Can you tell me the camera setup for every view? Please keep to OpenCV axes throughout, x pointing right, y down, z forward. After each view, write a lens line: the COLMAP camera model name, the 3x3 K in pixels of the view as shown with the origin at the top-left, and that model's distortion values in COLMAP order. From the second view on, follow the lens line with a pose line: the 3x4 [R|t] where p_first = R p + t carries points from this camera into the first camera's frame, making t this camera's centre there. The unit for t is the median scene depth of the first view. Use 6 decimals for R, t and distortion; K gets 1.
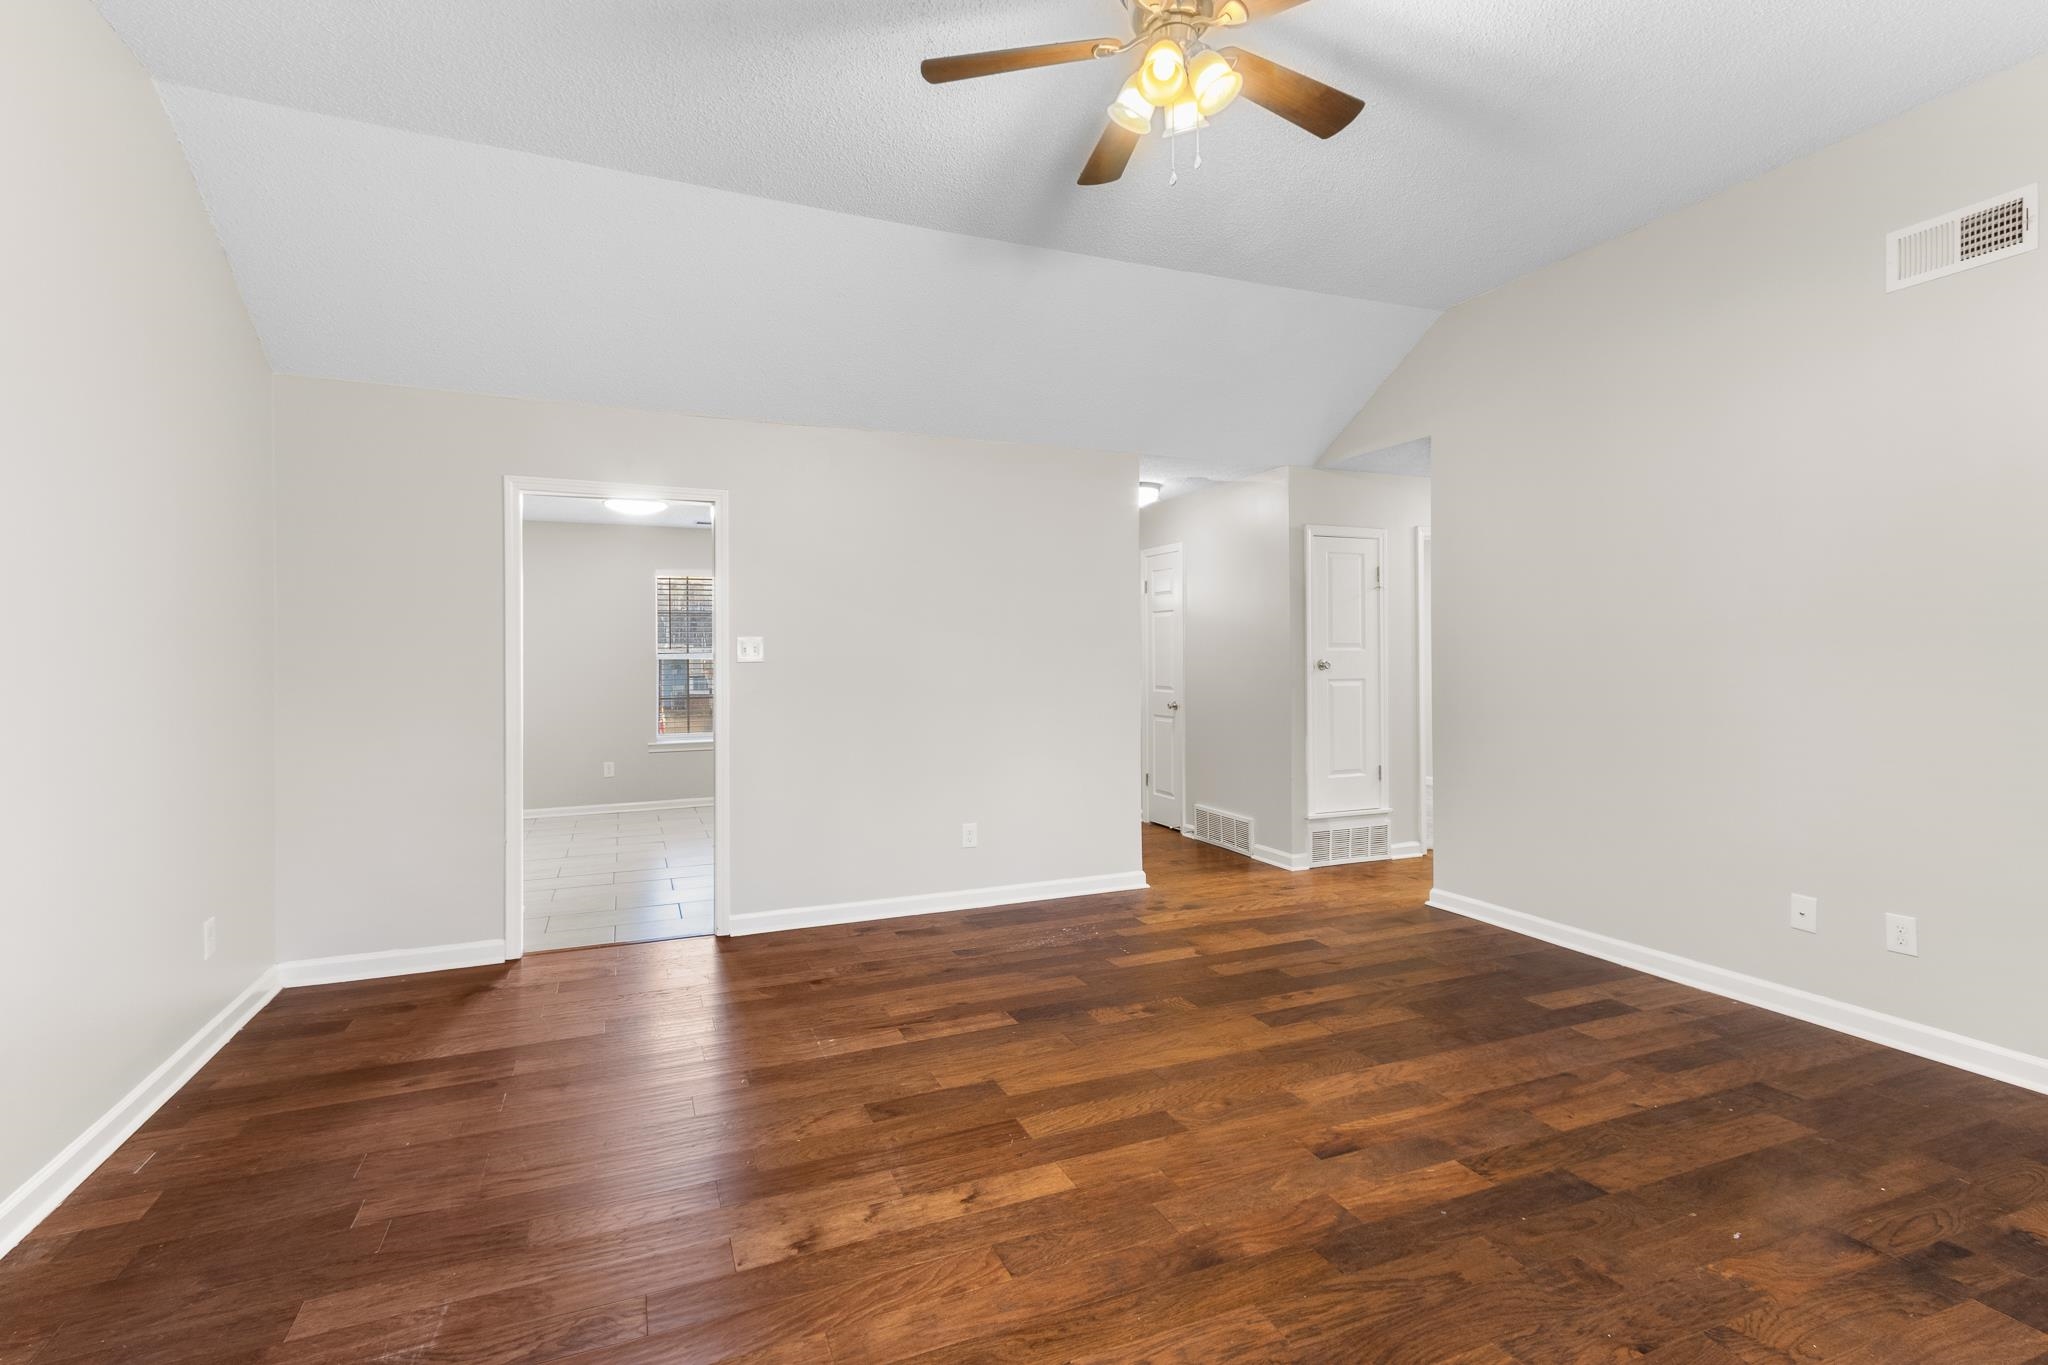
lens RADIAL K [[948.0, 0, 1014.6], [0, 948.0, 726.7], [0, 0, 1]] dist [0.024883, -0.000211]
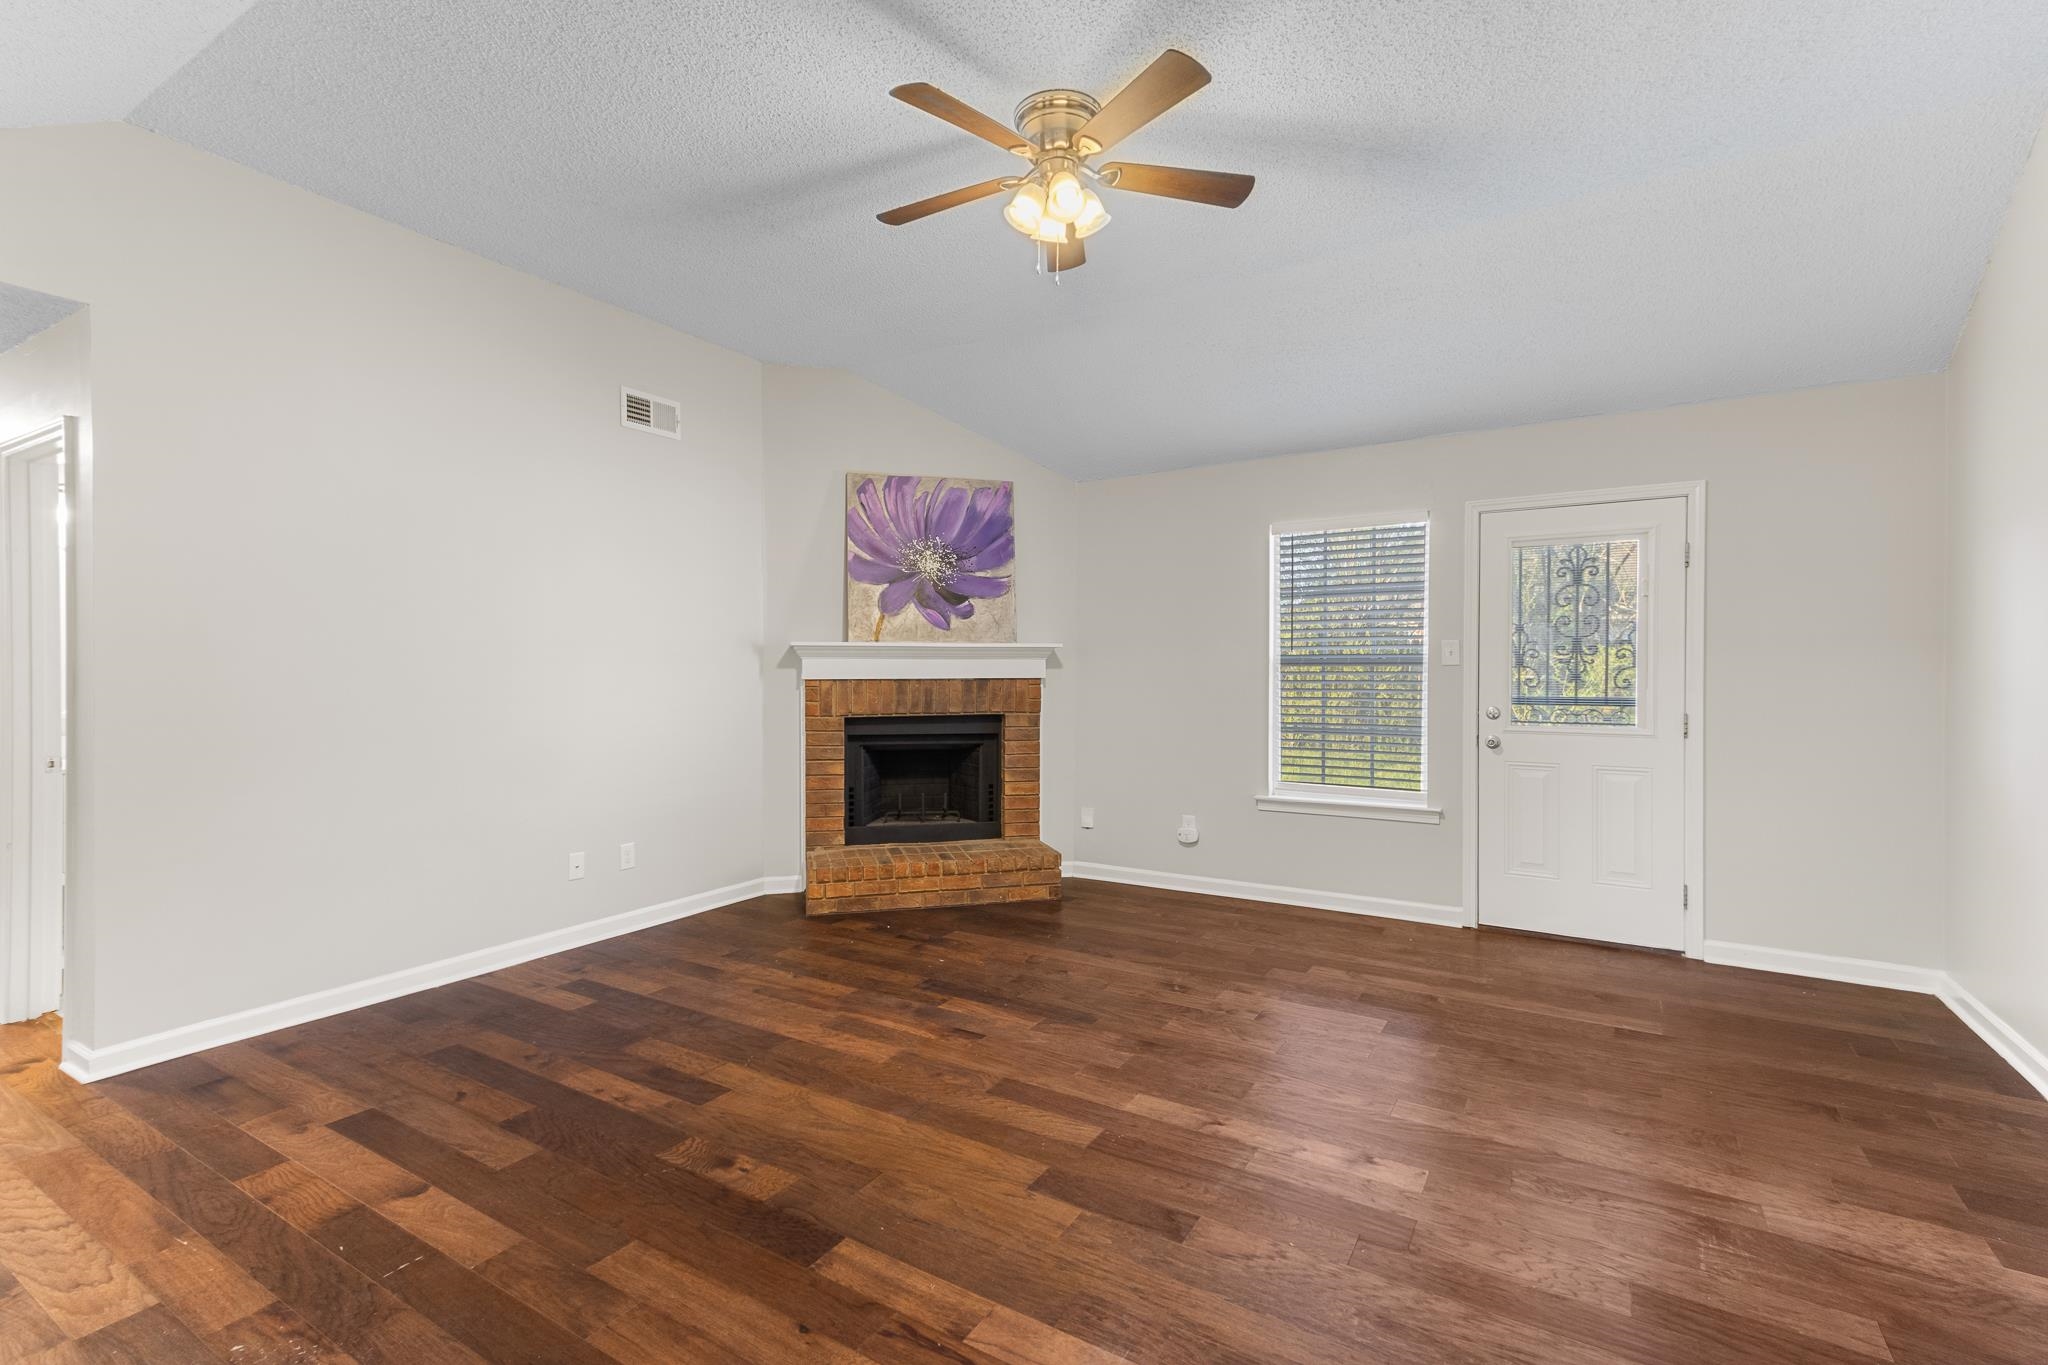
lens RADIAL K [[924.8, 0, 1006.3], [0, 924.8, 680.3], [0, 0, 1]] dist [0.023284, 0.000109]
pose [[-0.577700, -0.001286, 0.816248, -0.648265], [0.065327, 0.996718, 0.047806, -0.095797], [-0.813631, 0.080941, -0.575720, 1.417108]]
